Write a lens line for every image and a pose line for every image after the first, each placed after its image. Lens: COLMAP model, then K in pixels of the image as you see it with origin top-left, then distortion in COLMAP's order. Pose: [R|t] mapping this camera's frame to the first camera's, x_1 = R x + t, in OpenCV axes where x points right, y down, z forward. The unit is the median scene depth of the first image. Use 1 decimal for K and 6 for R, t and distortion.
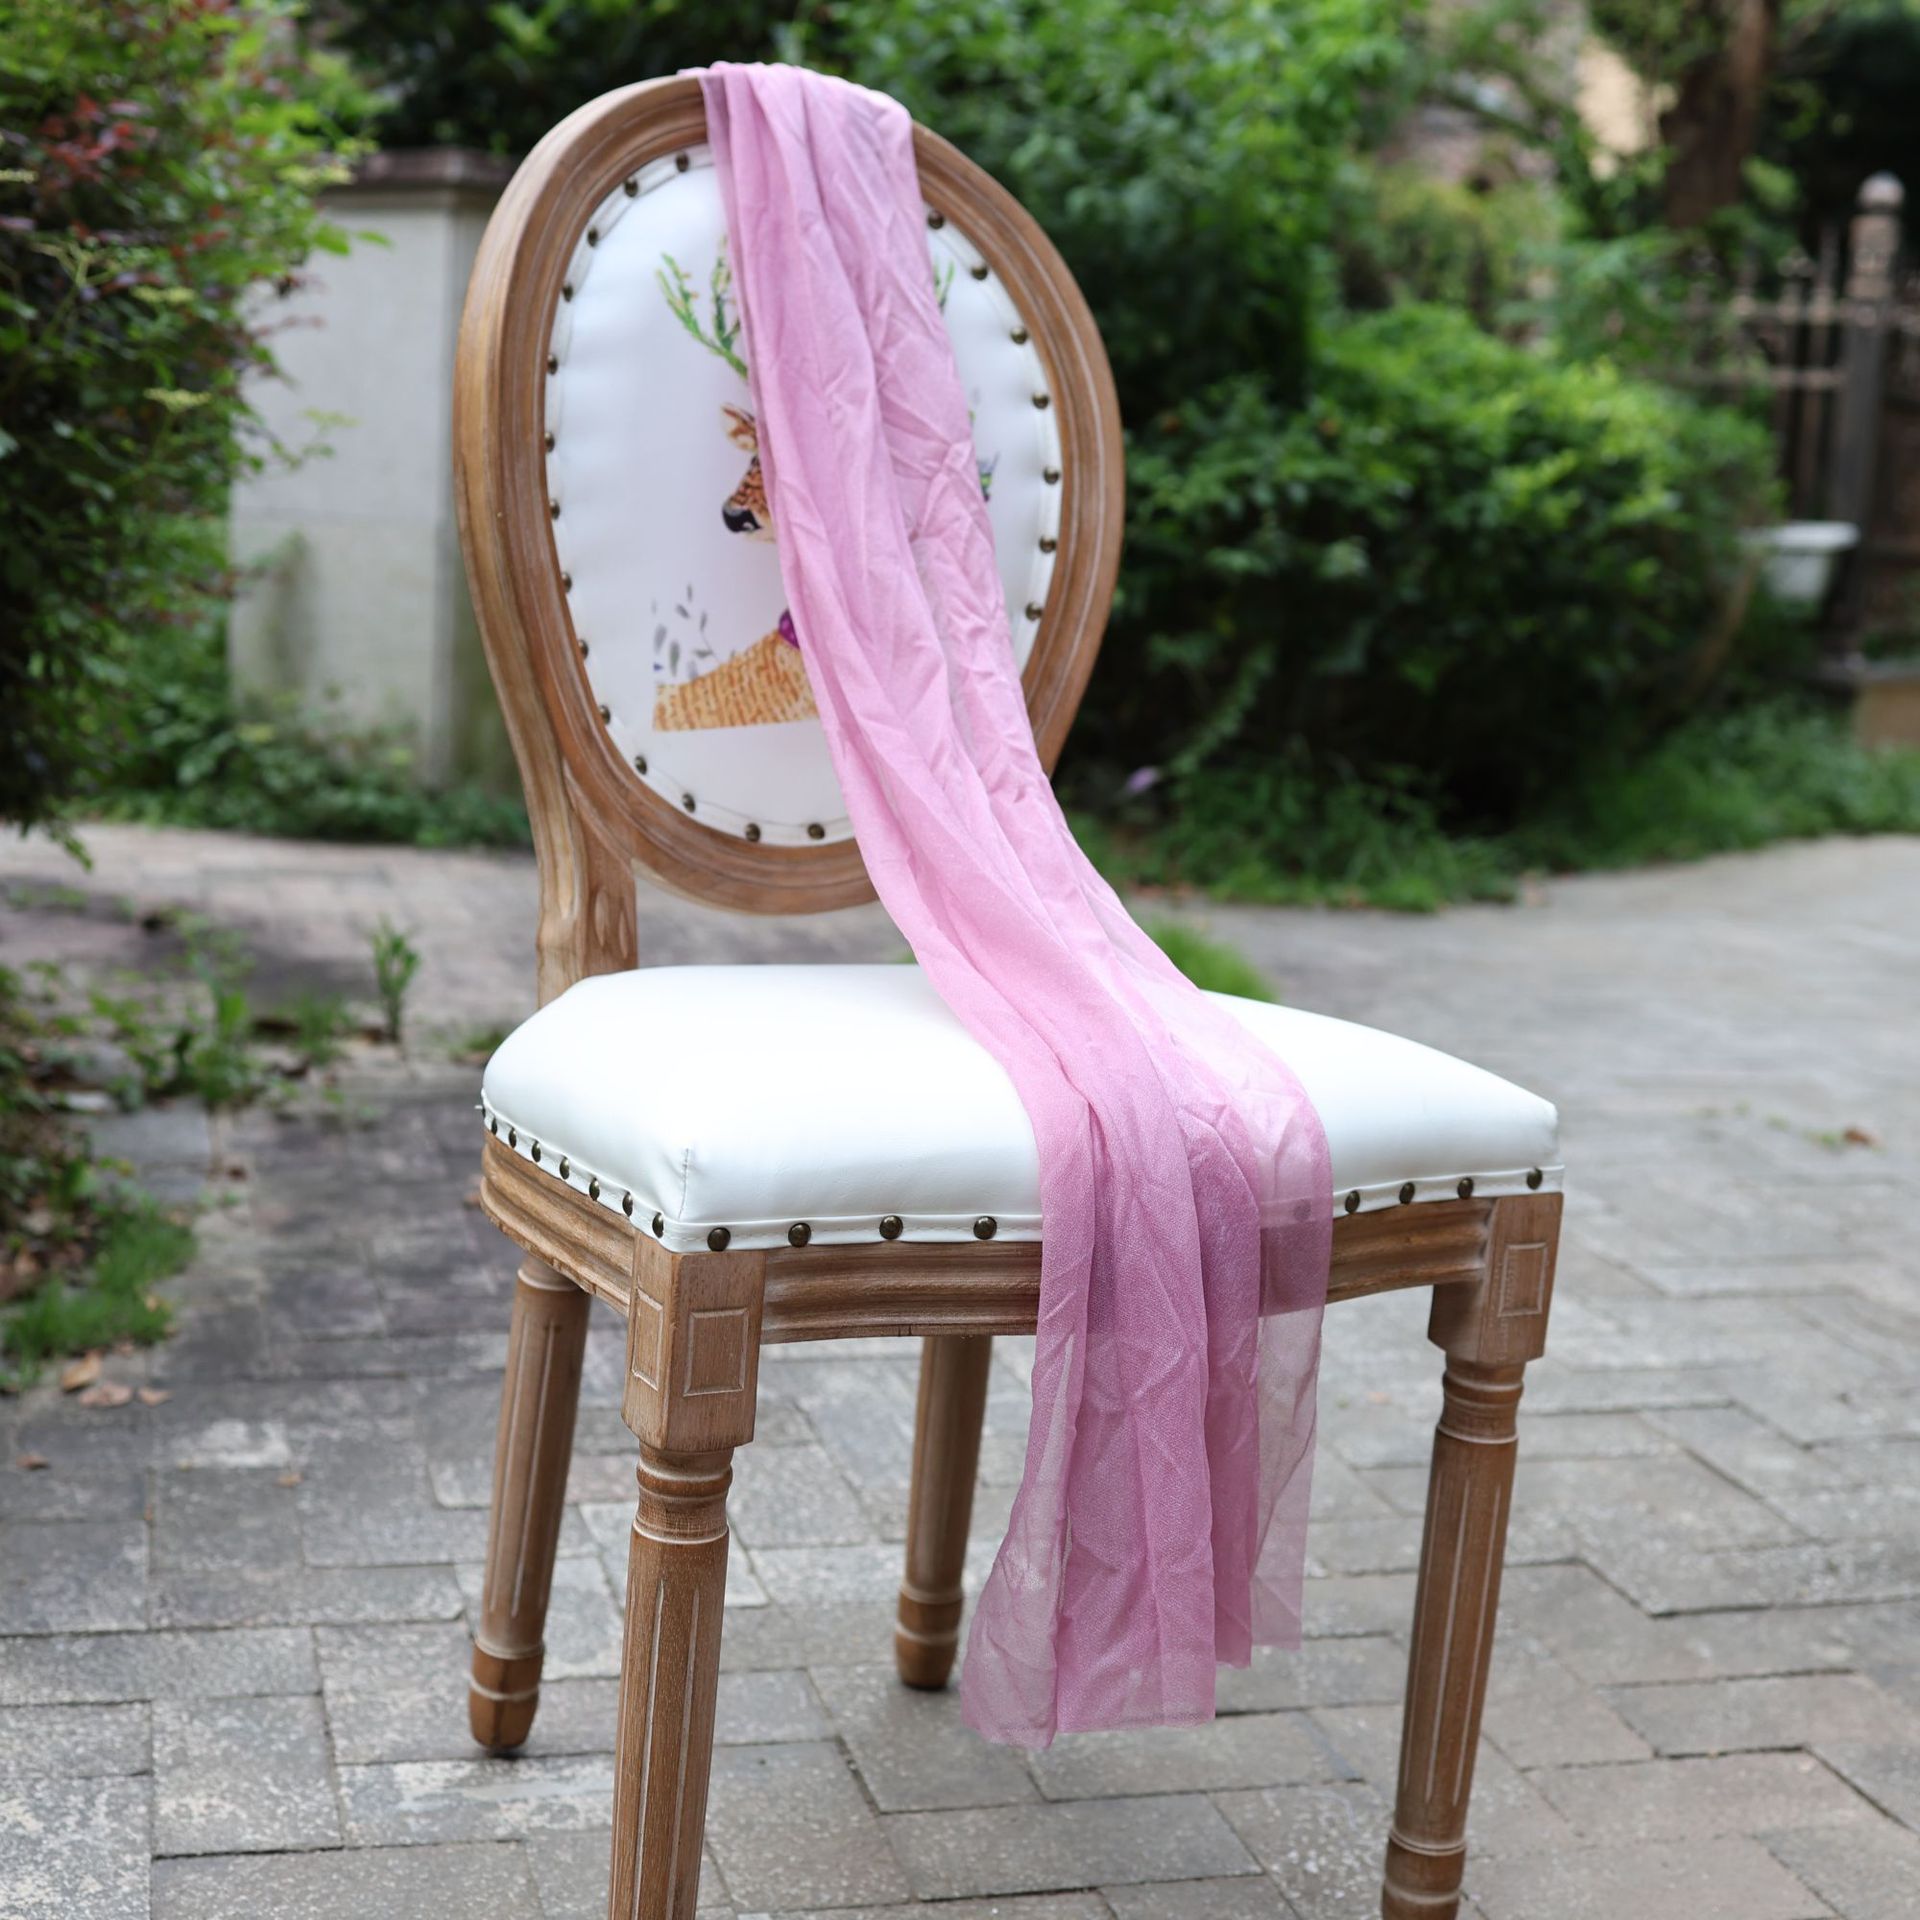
lens RADIAL K [[2841.0, 0, 960.0], [0, 2841.0, 960.0], [0, 0, 1]] dist [-0.074390, -0.002099]
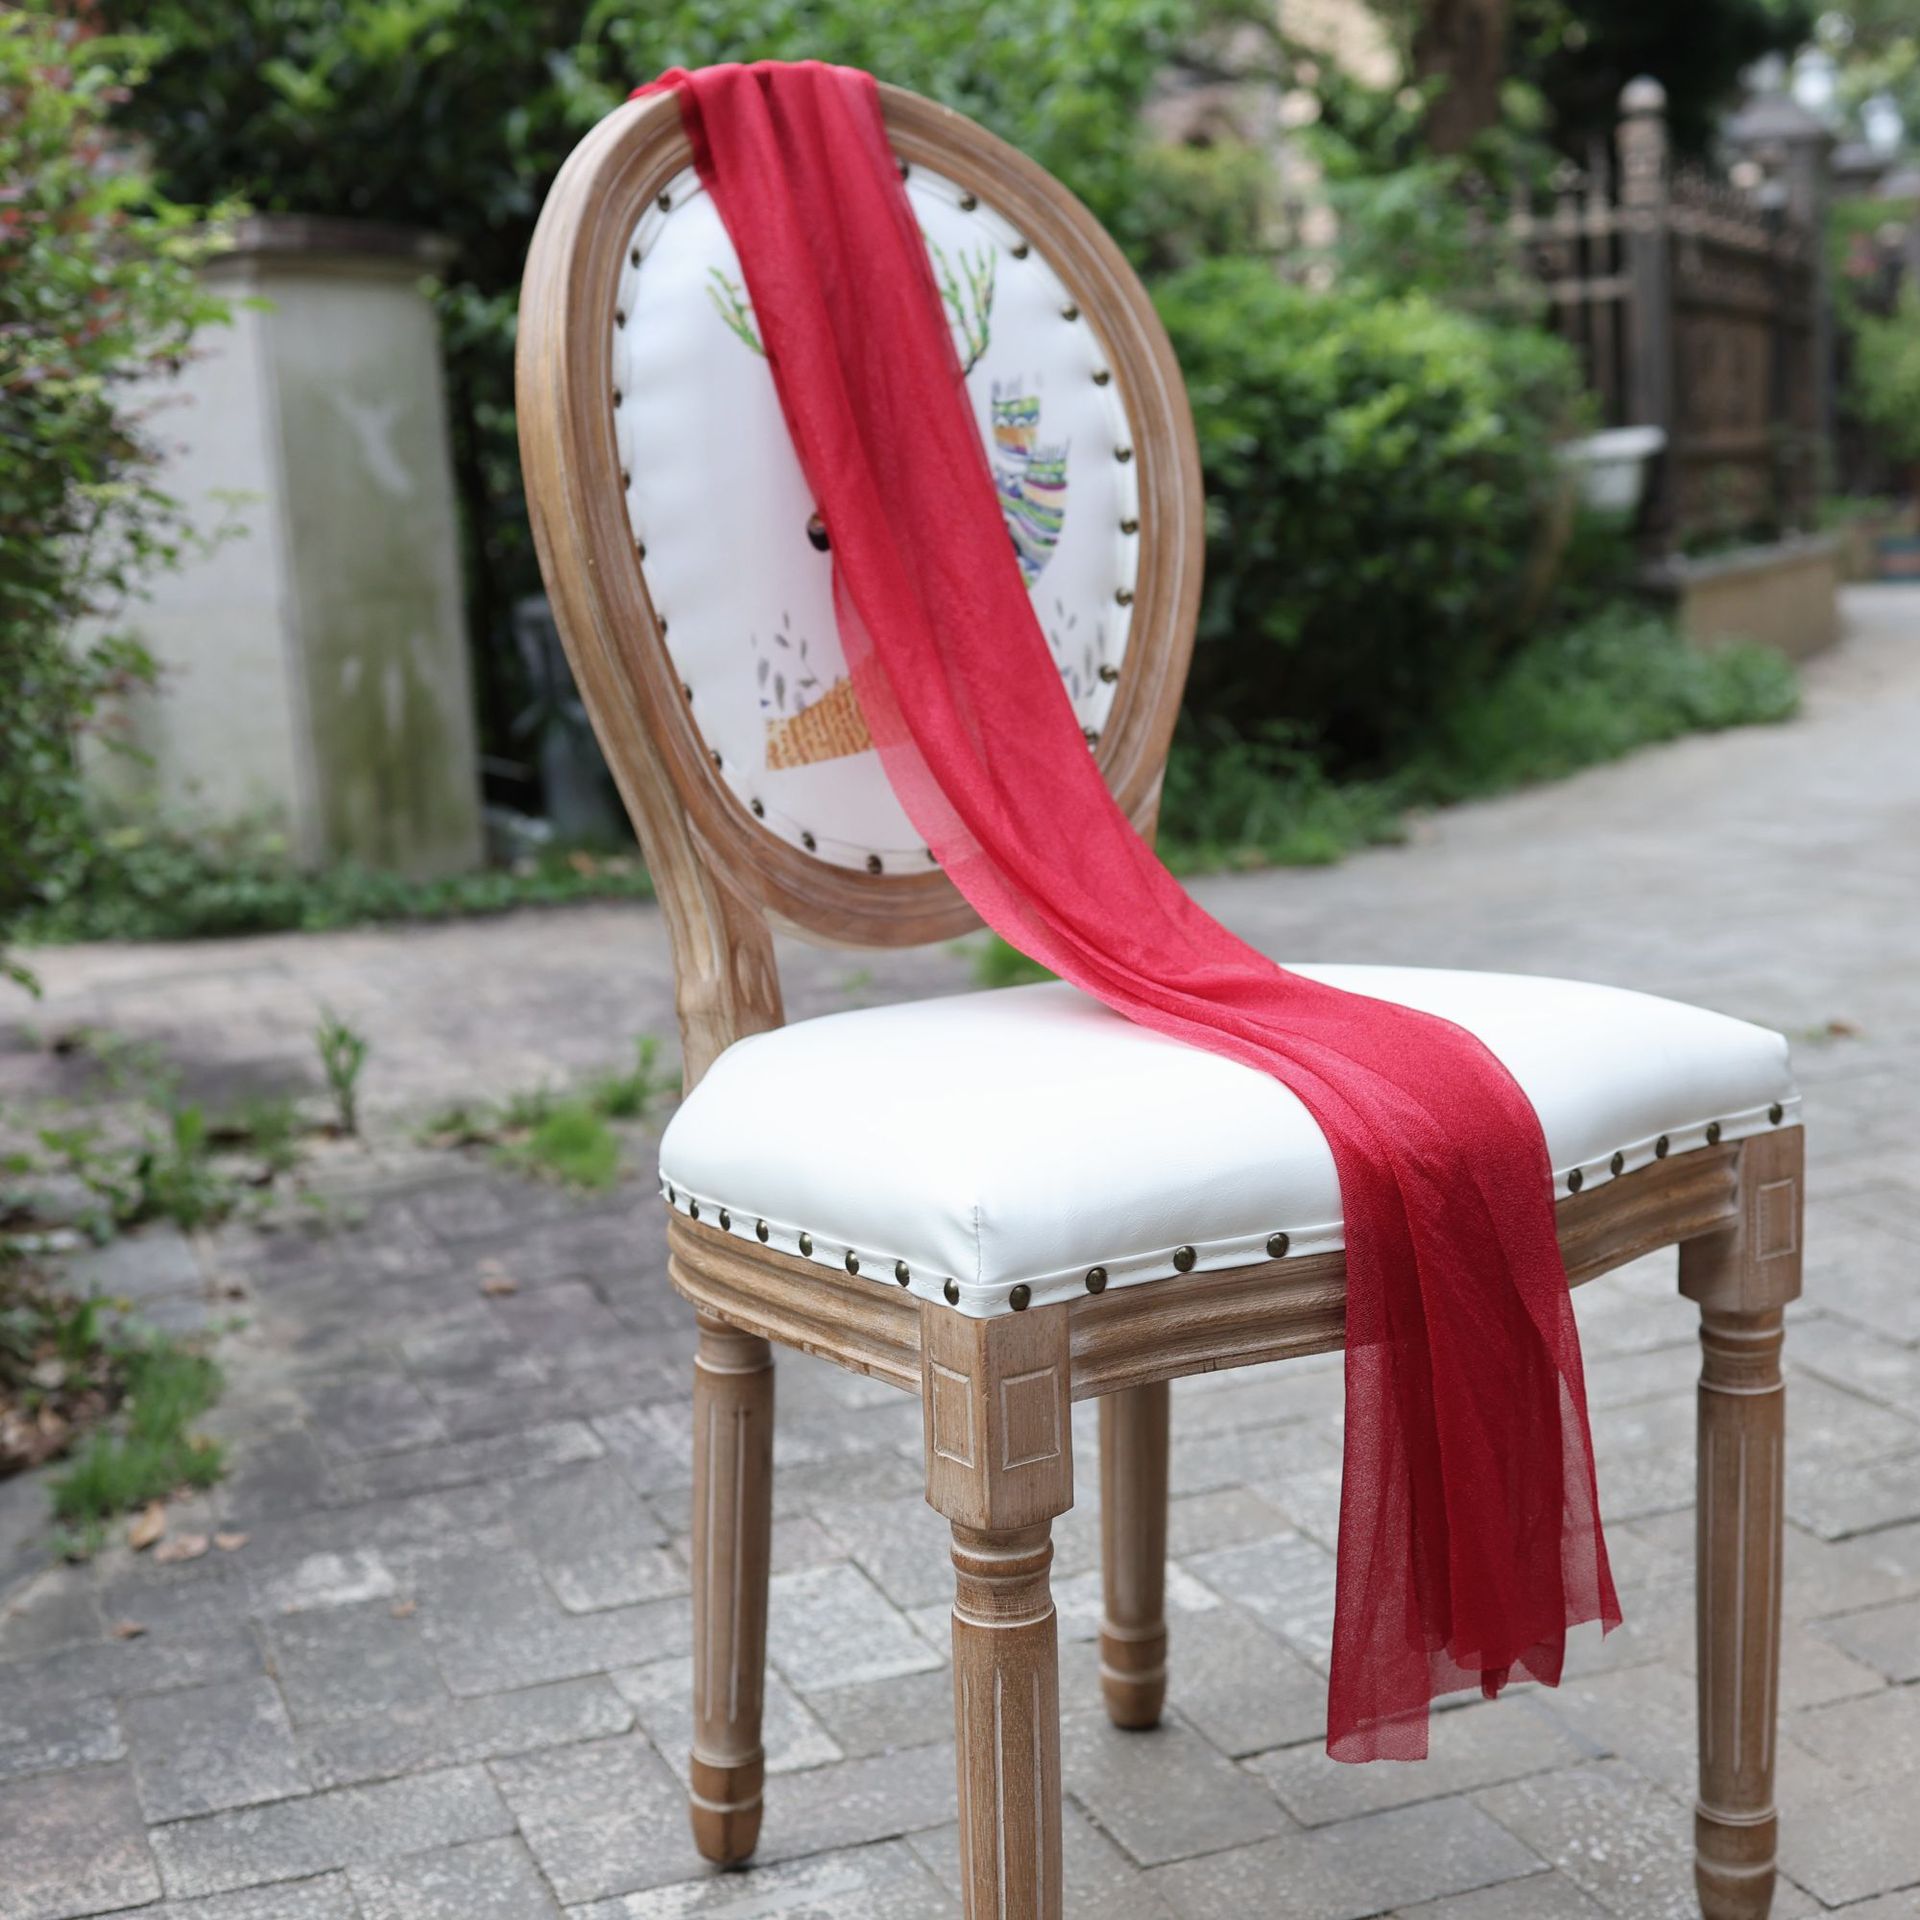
lens RADIAL K [[2847.3, 0, 960.0], [0, 2847.3, 960.0], [0, 0, 1]] dist [-0.071750, -0.005185]
pose [[0.989050, -0.131843, 0.066316, -0.090286], [0.131934, 0.991254, 0.003019, -0.009998], [-0.066134, 0.005764, 0.997794, 0.041238]]
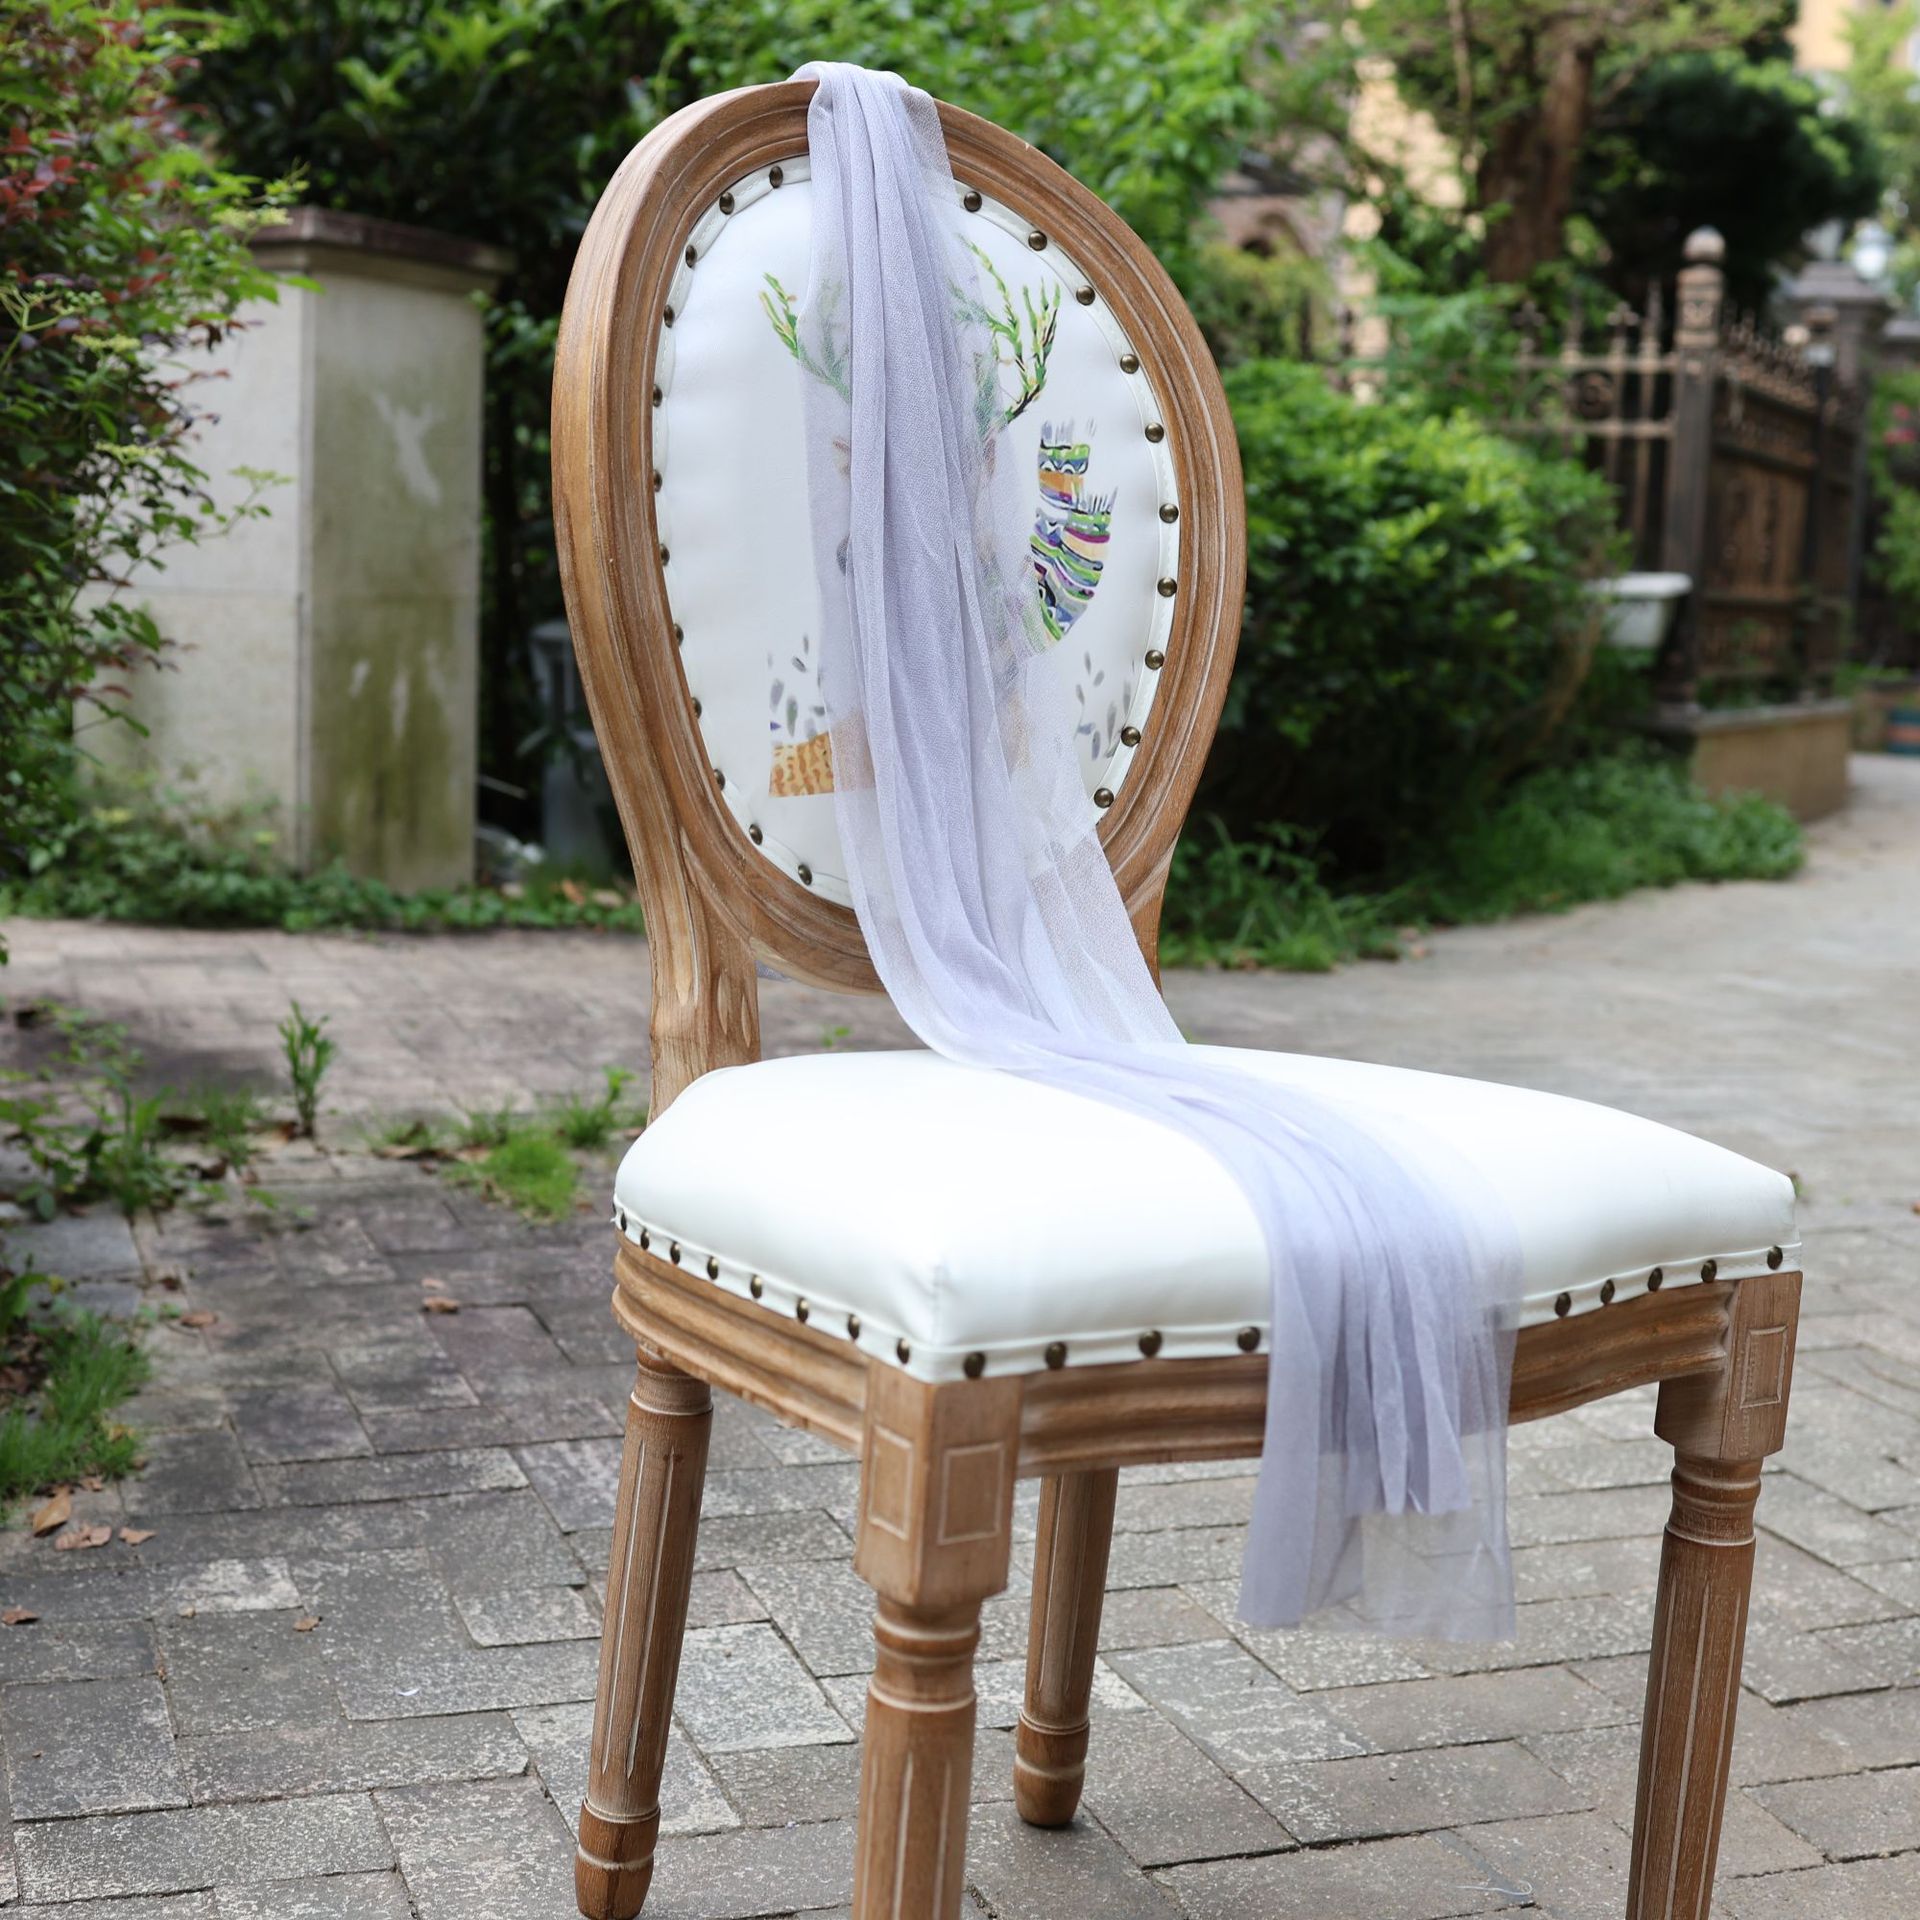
lens RADIAL K [[2842.4, 0, 964.0], [0, 2842.4, 969.6], [0, 0, 1]] dist [-0.099978, 0.105293]
pose [[0.996724, -0.026808, 0.076311, -0.091369], [0.028323, 0.999421, -0.018842, -0.005001], [-0.075762, 0.020942, 0.996906, 0.070047]]
